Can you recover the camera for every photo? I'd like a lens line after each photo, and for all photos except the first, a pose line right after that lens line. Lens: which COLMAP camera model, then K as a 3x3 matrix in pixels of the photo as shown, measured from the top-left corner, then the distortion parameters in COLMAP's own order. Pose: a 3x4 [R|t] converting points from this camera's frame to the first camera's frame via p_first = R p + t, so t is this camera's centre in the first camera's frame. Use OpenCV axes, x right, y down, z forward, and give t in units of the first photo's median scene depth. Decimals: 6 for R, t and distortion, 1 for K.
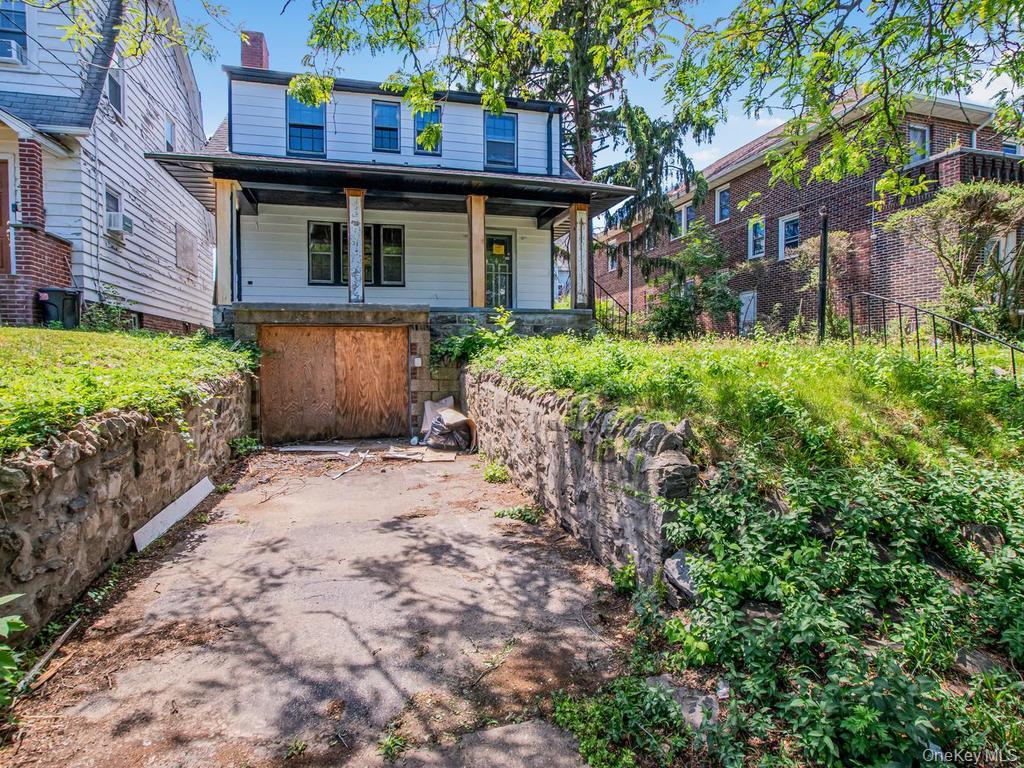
lens RADIAL K [[556.3, 0, 526.6], [0, 556.3, 366.8], [0, 0, 1]] dist [-0.027293, -0.002511]
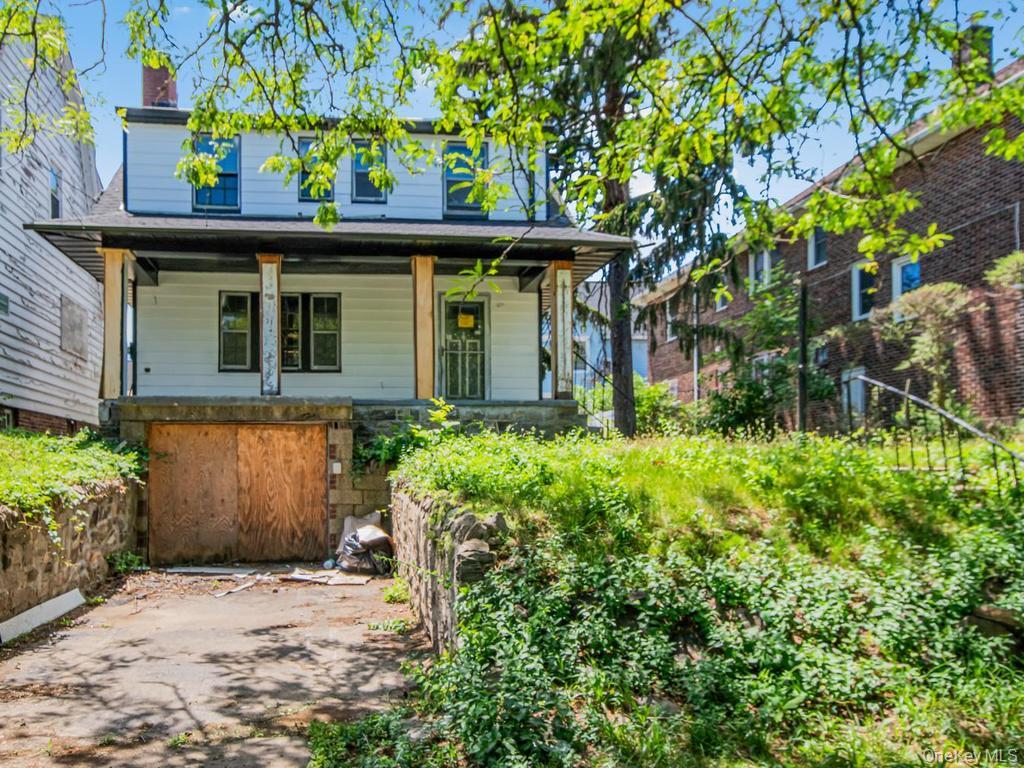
lens RADIAL K [[888.5, 0, 485.7], [0, 888.5, 436.9], [0, 0, 1]] dist [-0.005143, 0.017522]
pose [[0.991930, -0.004261, -0.126717, 0.177659], [-0.002989, 0.998372, -0.056967, 0.019612], [0.126753, 0.056886, 0.990302, -0.246864]]
